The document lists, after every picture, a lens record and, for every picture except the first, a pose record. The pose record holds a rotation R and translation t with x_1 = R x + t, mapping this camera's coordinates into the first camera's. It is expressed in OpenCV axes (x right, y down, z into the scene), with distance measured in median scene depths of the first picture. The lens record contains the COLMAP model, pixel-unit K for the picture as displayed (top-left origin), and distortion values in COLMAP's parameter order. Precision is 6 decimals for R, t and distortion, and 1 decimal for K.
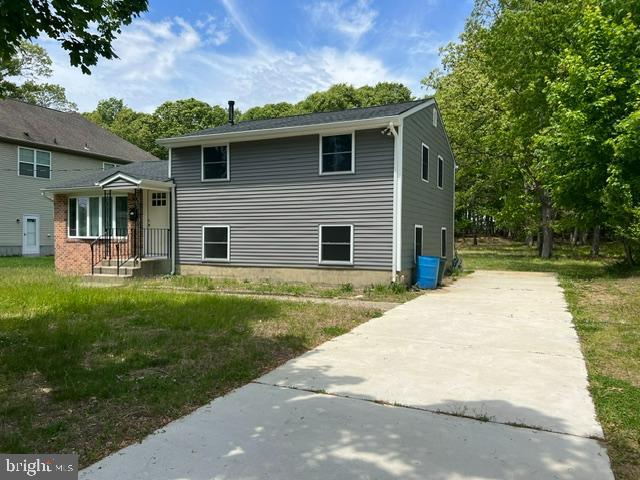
lens RADIAL K [[493.2, 0, 325.0], [0, 493.2, 244.1], [0, 0, 1]] dist [0.051984, -0.006510]
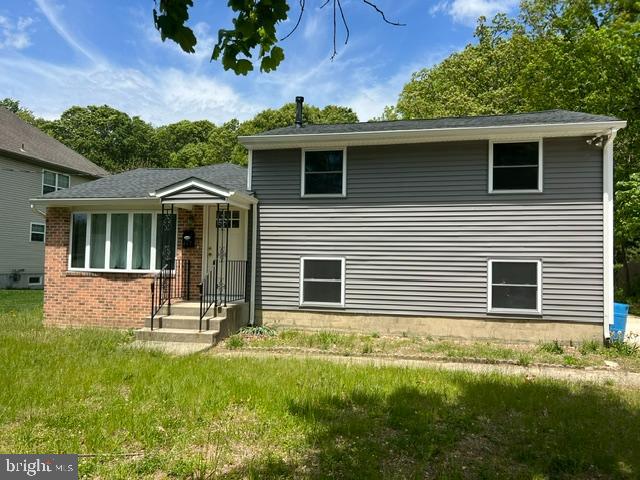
lens RADIAL K [[493.2, 0, 316.5], [0, 493.2, 234.7], [0, 0, 1]] dist [0.051984, -0.006510]
pose [[0.976119, 0.025032, 0.215789, -0.382979], [-0.010016, 0.997469, -0.070400, -0.019151], [-0.217005, 0.066557, 0.973899, 0.286913]]
